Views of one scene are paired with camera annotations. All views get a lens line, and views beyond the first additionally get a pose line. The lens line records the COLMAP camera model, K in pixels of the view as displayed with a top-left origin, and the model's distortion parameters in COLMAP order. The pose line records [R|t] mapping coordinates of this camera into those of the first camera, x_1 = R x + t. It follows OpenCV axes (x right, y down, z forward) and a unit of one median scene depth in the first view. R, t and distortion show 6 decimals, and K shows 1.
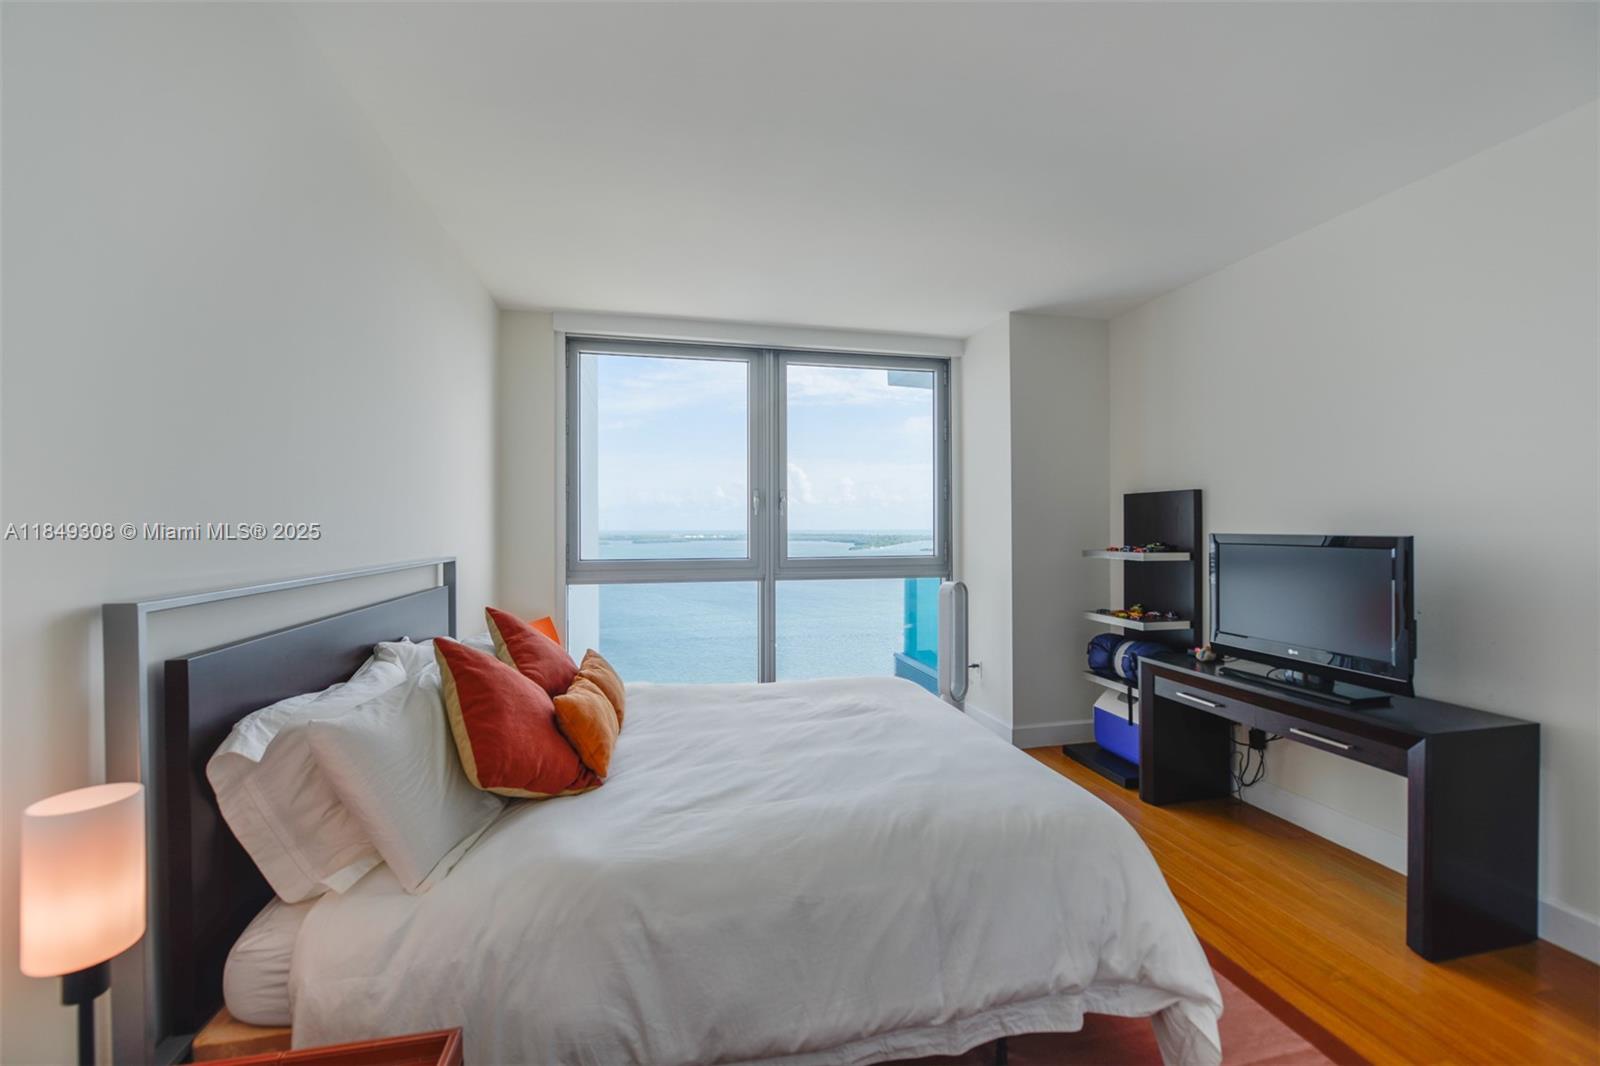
lens RADIAL K [[623.4, 0, 792.8], [0, 623.4, 524.1], [0, 0, 1]] dist [0.003608, -0.000016]
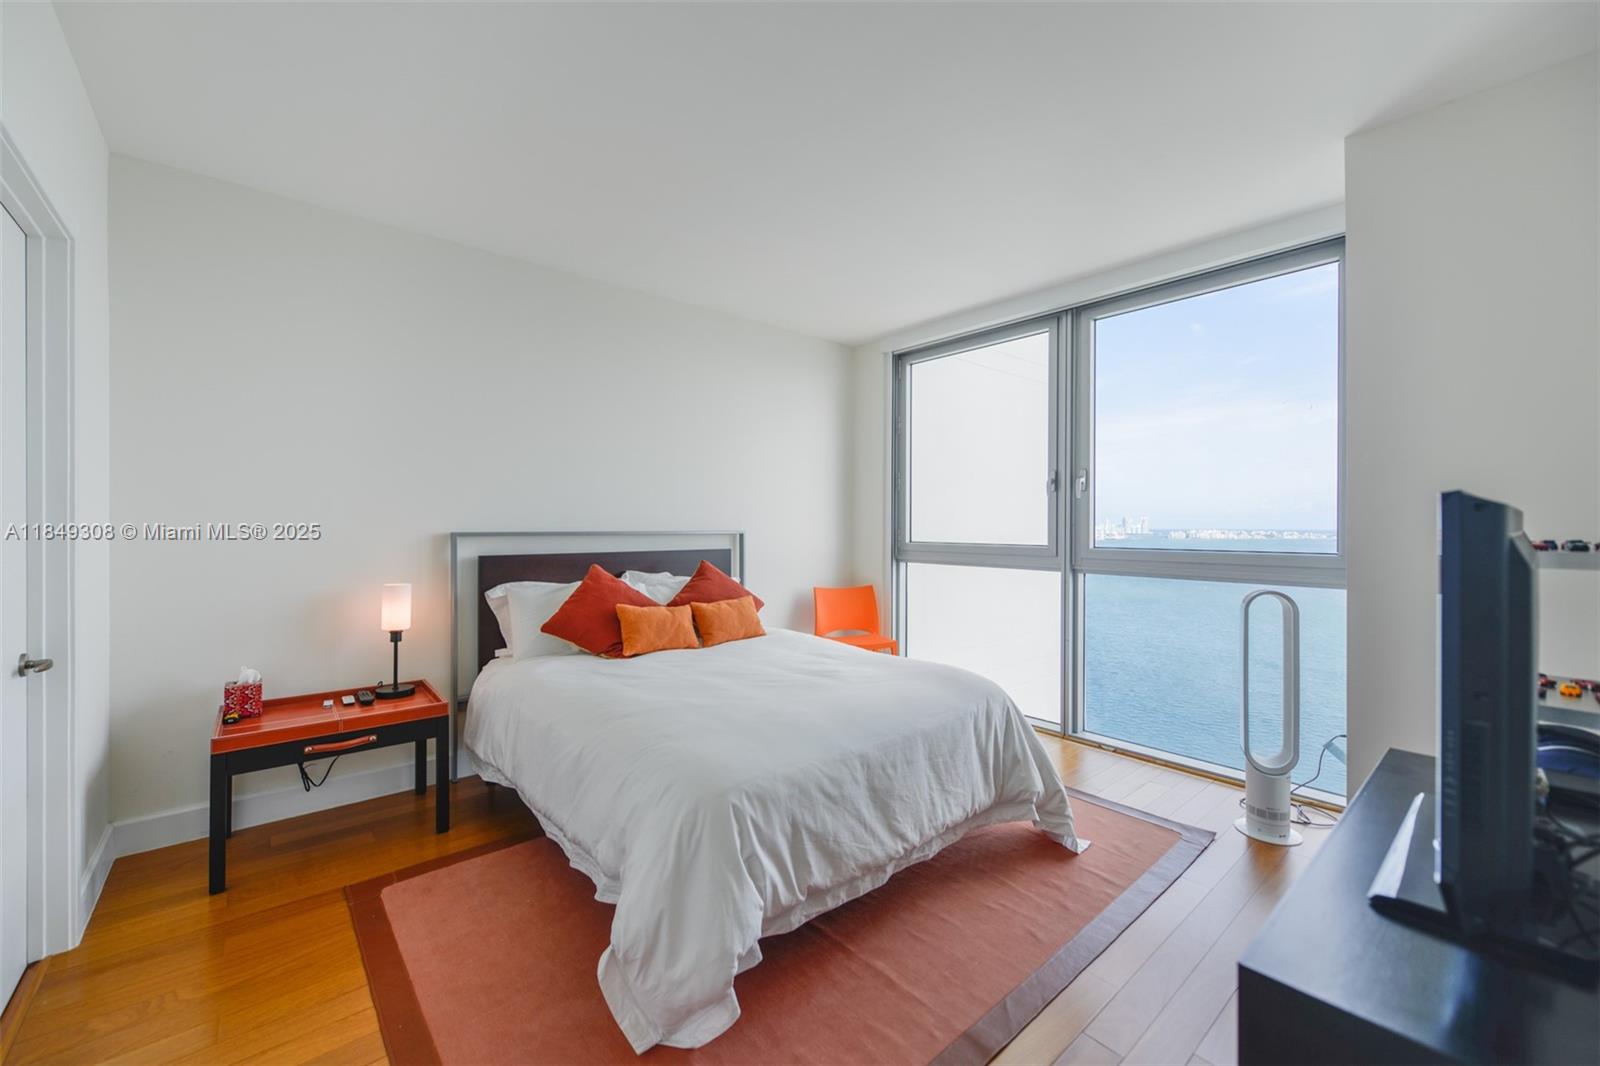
lens RADIAL K [[623.4, 0, 792.8], [0, 623.4, 524.1], [0, 0, 1]] dist [0.003608, -0.000016]
pose [[0.475630, 0.000969, -0.879645, 0.552738], [0.001803, 0.999996, 0.002077, 0.019313], [0.879644, -0.002574, 0.475626, 0.239971]]
